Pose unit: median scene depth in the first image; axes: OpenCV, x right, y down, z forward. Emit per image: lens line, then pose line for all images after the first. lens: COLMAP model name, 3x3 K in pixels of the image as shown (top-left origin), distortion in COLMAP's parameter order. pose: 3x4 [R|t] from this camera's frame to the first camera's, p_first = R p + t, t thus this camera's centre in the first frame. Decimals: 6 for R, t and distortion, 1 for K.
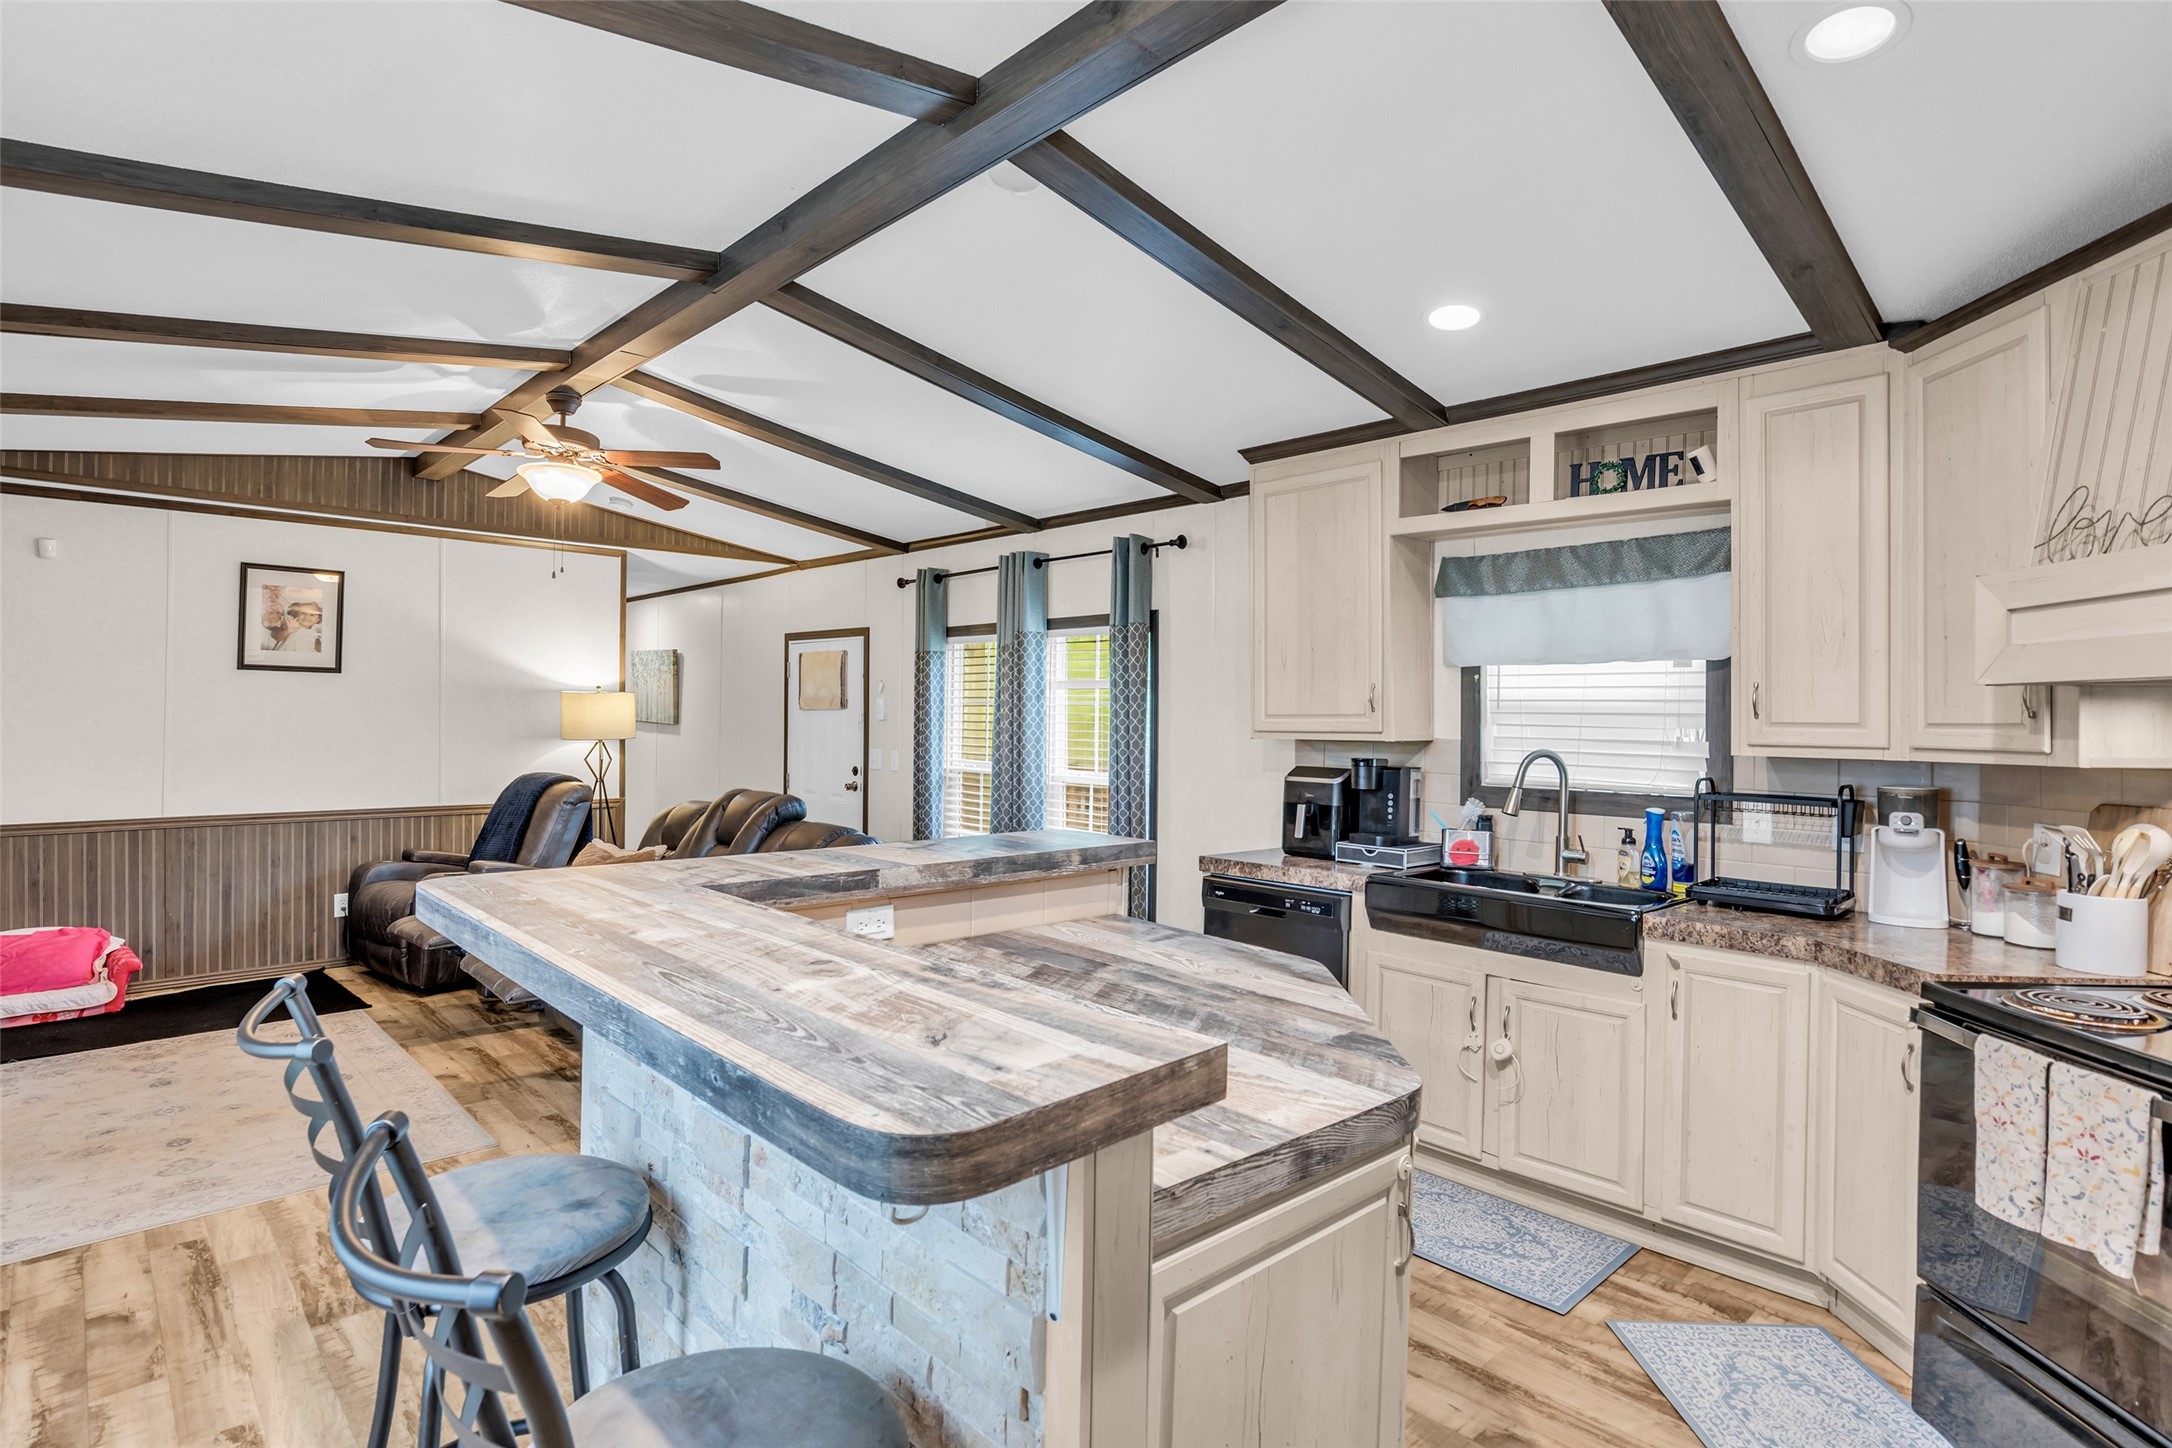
lens RADIAL K [[1102.8, 0, 1091.7], [0, 1102.8, 708.4], [0, 0, 1]] dist [-0.014367, 0.005545]
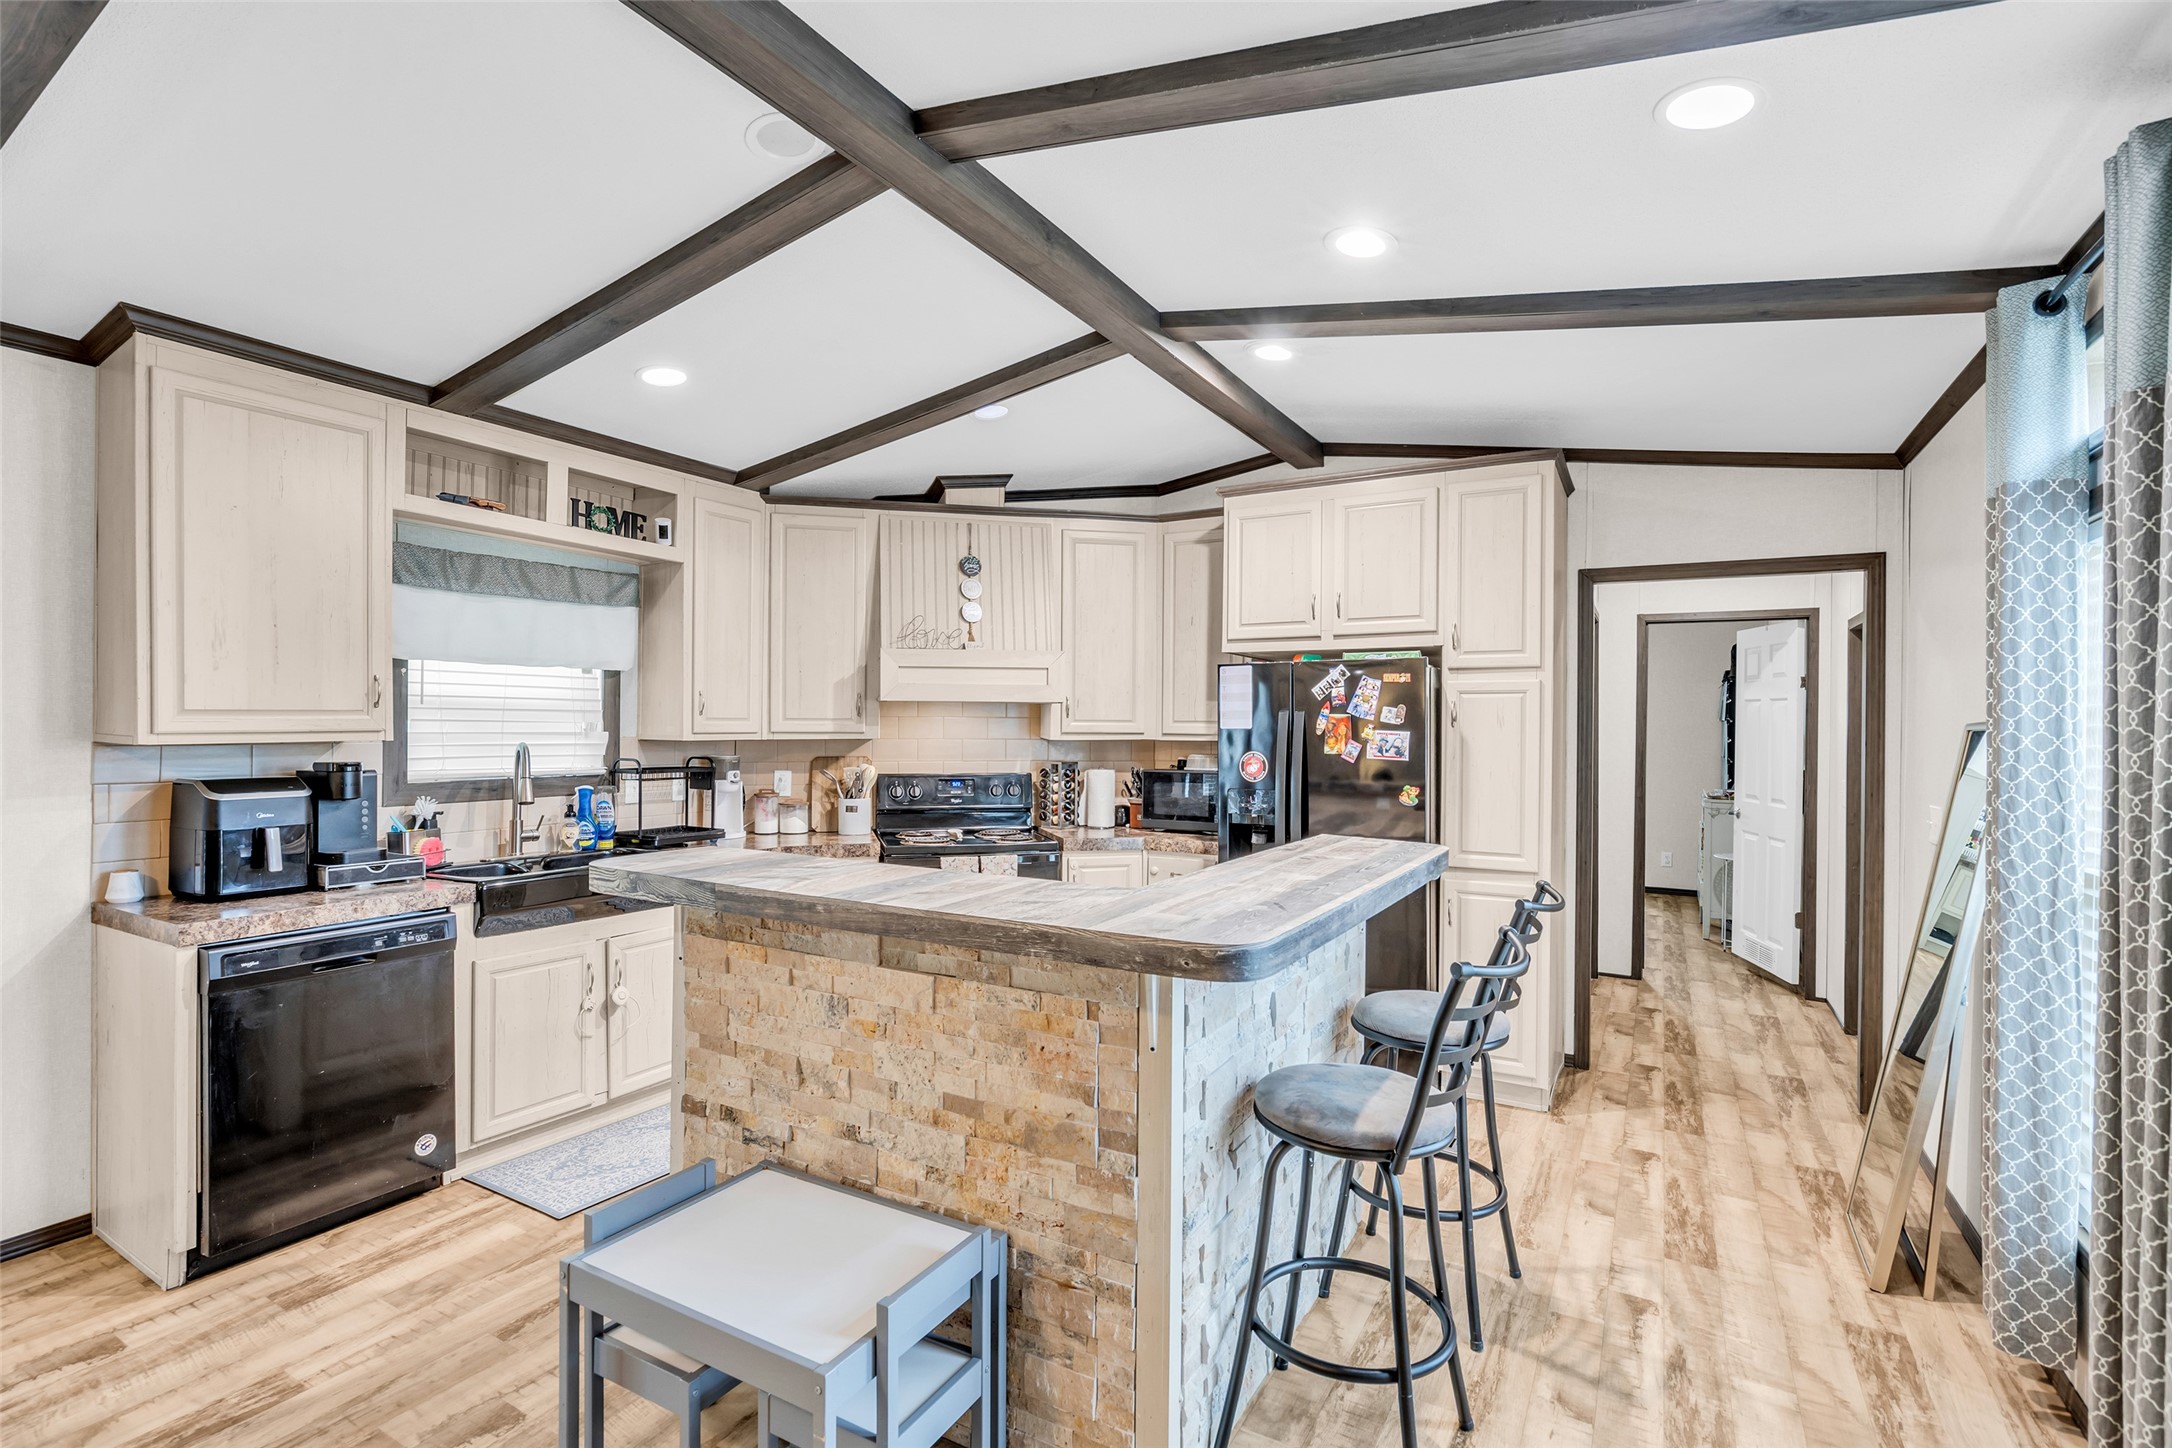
lens RADIAL K [[1000.7, 0, 1084.7], [0, 1000.7, 722.5], [0, 0, 1]] dist [-0.017125, 0.002796]
pose [[-0.278085, -0.016512, 0.960414, -0.656510], [-0.020524, 0.999726, 0.011246, -0.005214], [-0.960337, -0.016584, -0.278348, 0.683358]]
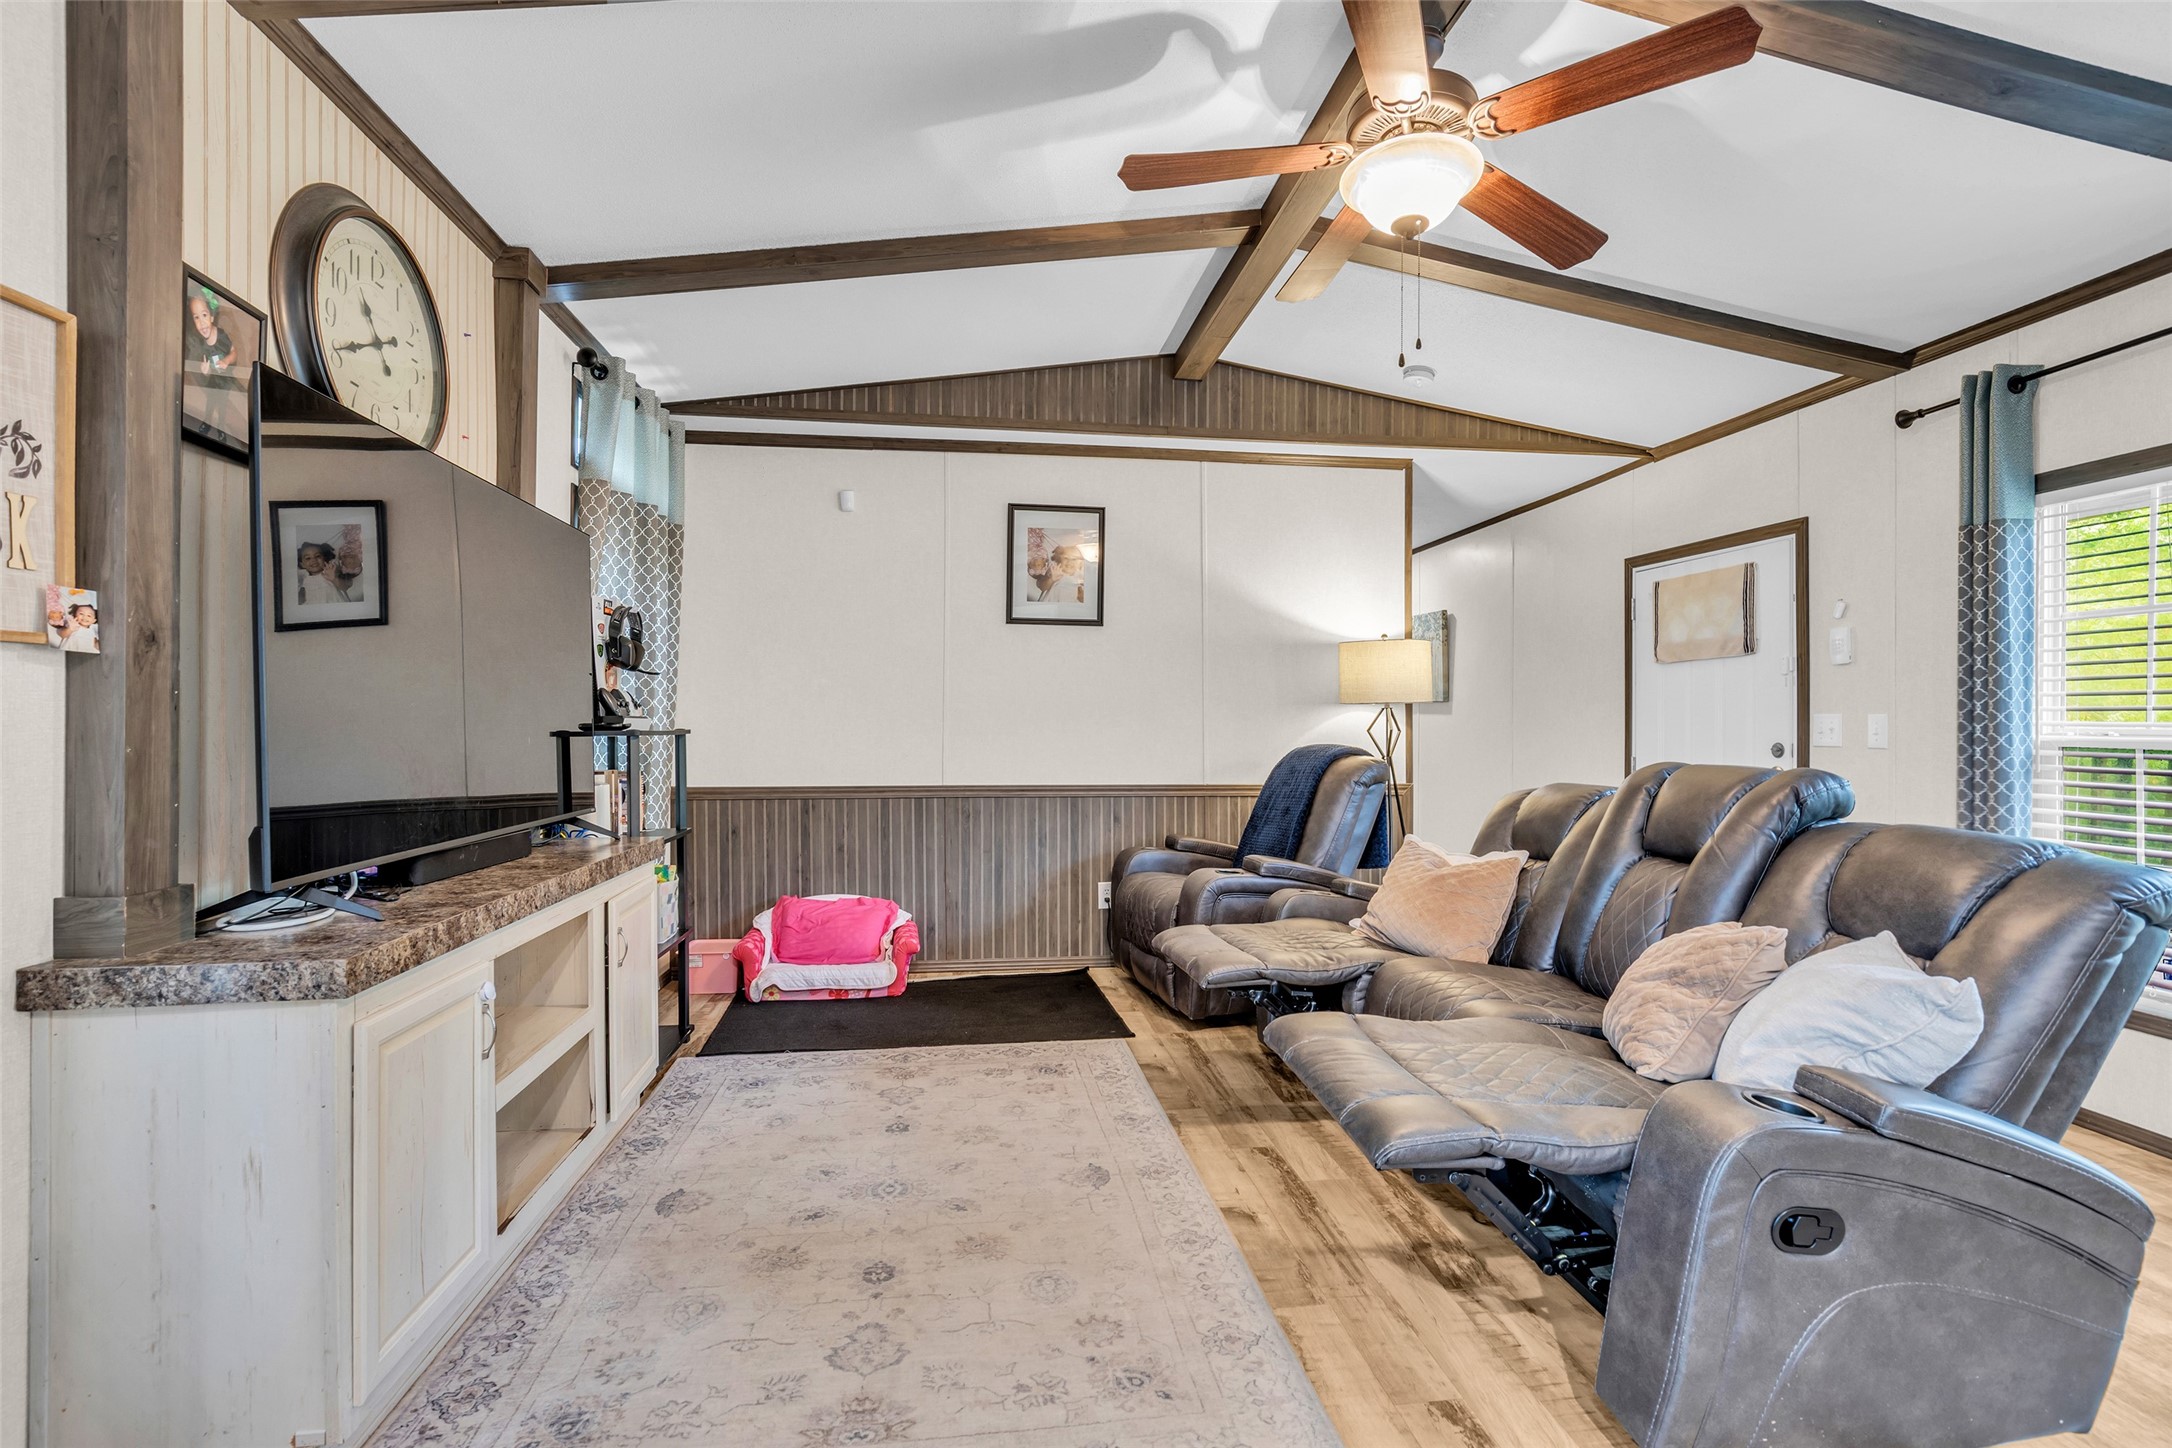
lens RADIAL K [[1000.7, 0, 1084.4], [0, 1000.7, 724.9], [0, 0, 1]] dist [-0.017125, 0.002796]
pose [[0.806588, -0.007932, -0.591061, -0.354778], [0.008249, 0.999964, -0.002162, 0.072011], [0.591057, -0.003132, 0.806624, 0.545760]]
